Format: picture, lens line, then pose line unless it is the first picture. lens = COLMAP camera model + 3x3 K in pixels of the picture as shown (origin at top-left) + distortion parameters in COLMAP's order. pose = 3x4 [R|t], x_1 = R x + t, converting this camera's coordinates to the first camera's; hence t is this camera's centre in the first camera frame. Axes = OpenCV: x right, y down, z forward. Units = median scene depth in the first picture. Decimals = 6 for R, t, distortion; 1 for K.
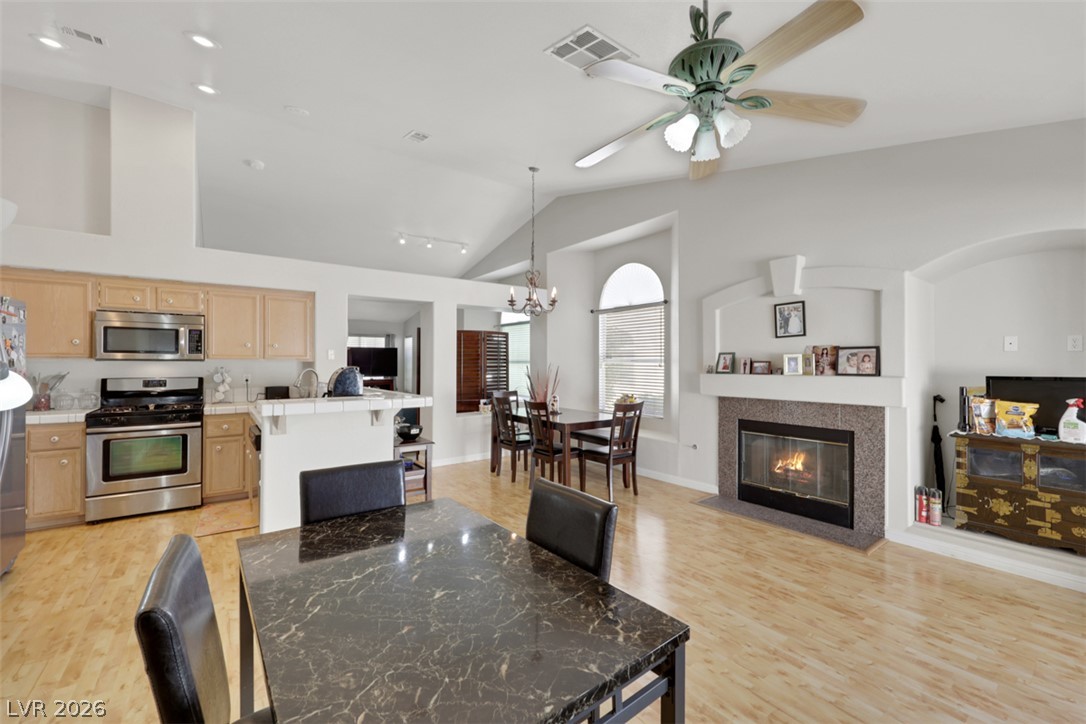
lens RADIAL K [[447.7, 0, 541.5], [0, 447.7, 358.8], [0, 0, 1]] dist [-0.000307, 0.001670]
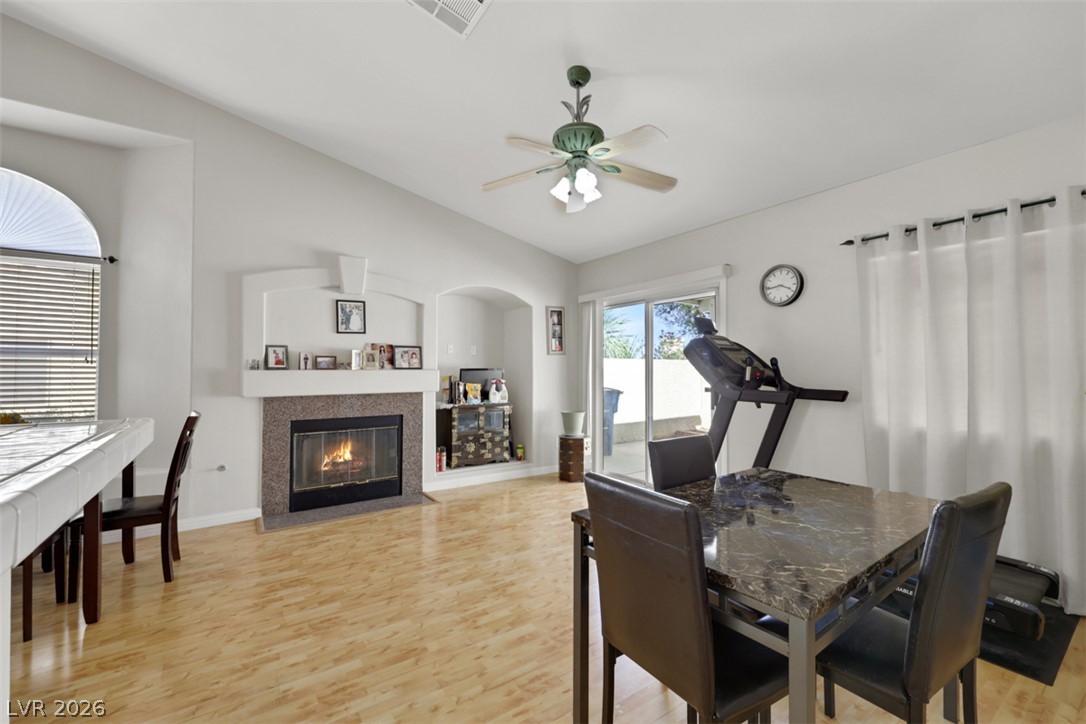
lens RADIAL K [[447.7, 0, 548.0], [0, 447.7, 362.4], [0, 0, 1]] dist [-0.000307, 0.001670]
pose [[0.024844, 0.015083, 0.999578, -0.431952], [-0.010608, 0.999834, -0.014823, 0.026407], [-0.999635, -0.010235, 0.025000, 0.467845]]
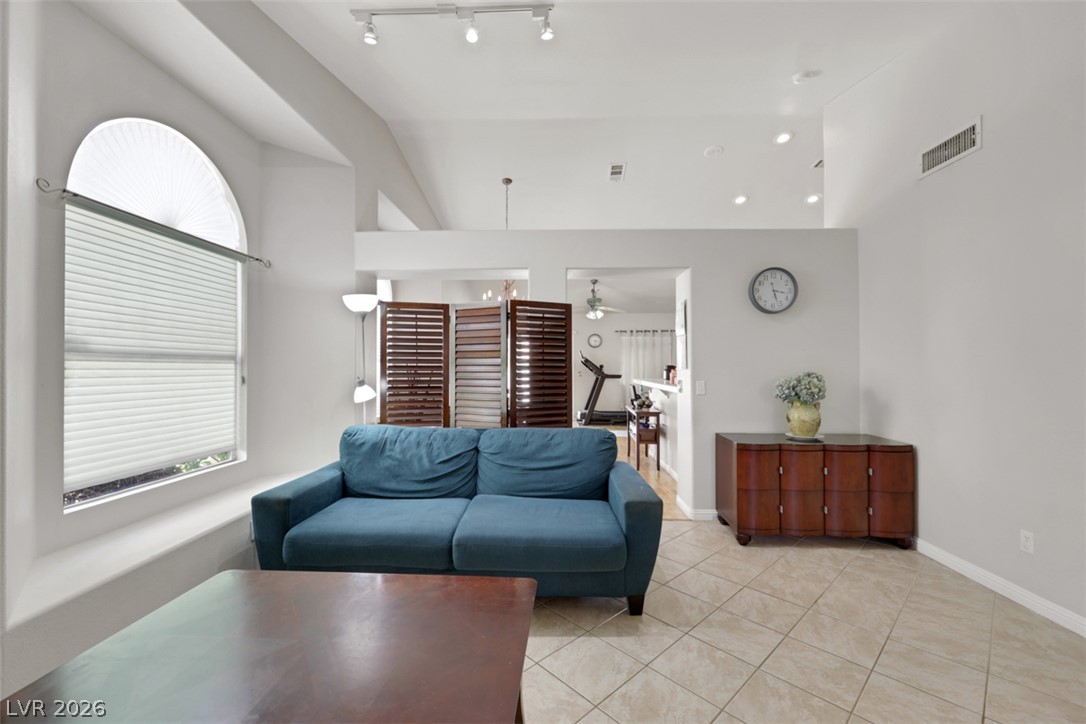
lens RADIAL K [[447.7, 0, 543.9], [0, 447.7, 361.3], [0, 0, 1]] dist [-0.000307, 0.001670]
pose [[-0.781739, 0.002938, 0.623598, -0.900219], [-0.008799, 0.999837, -0.015740, 0.024845], [-0.623543, -0.017791, -0.781587, 2.104041]]
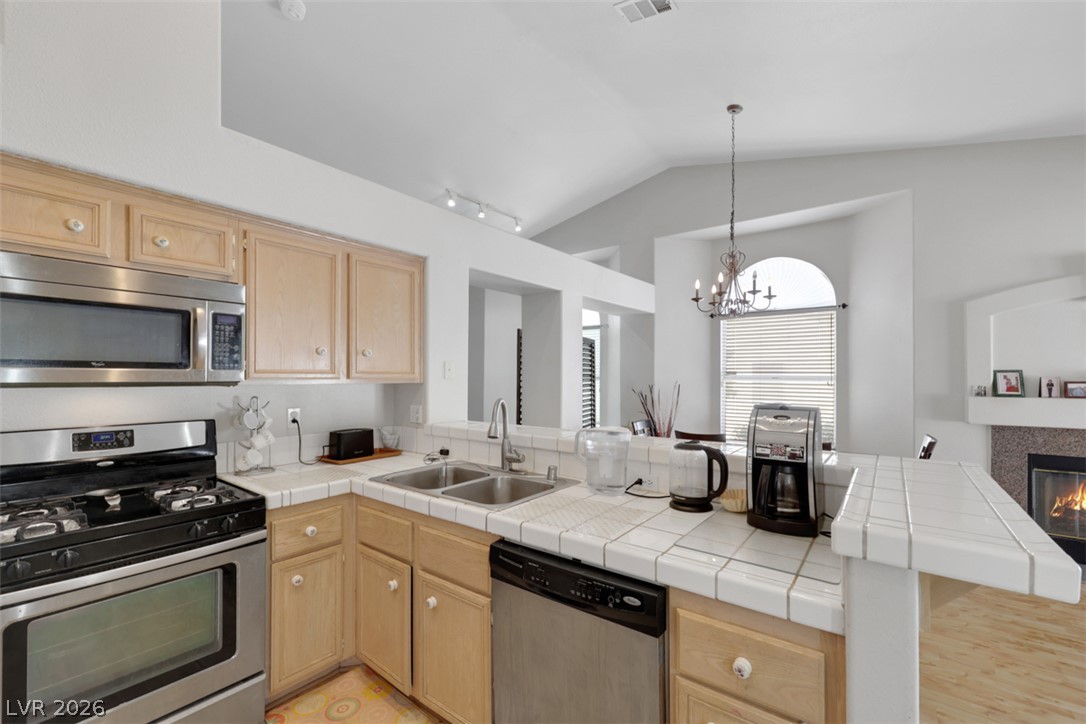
lens RADIAL K [[447.7, 0, 556.9], [0, 447.7, 372.9], [0, 0, 1]] dist [-0.000307, 0.001670]
pose [[0.956433, 0.001552, 0.291949, -0.586321], [-0.003288, 0.999980, 0.005457, -0.010946], [-0.291935, -0.006180, 0.956418, 0.481981]]
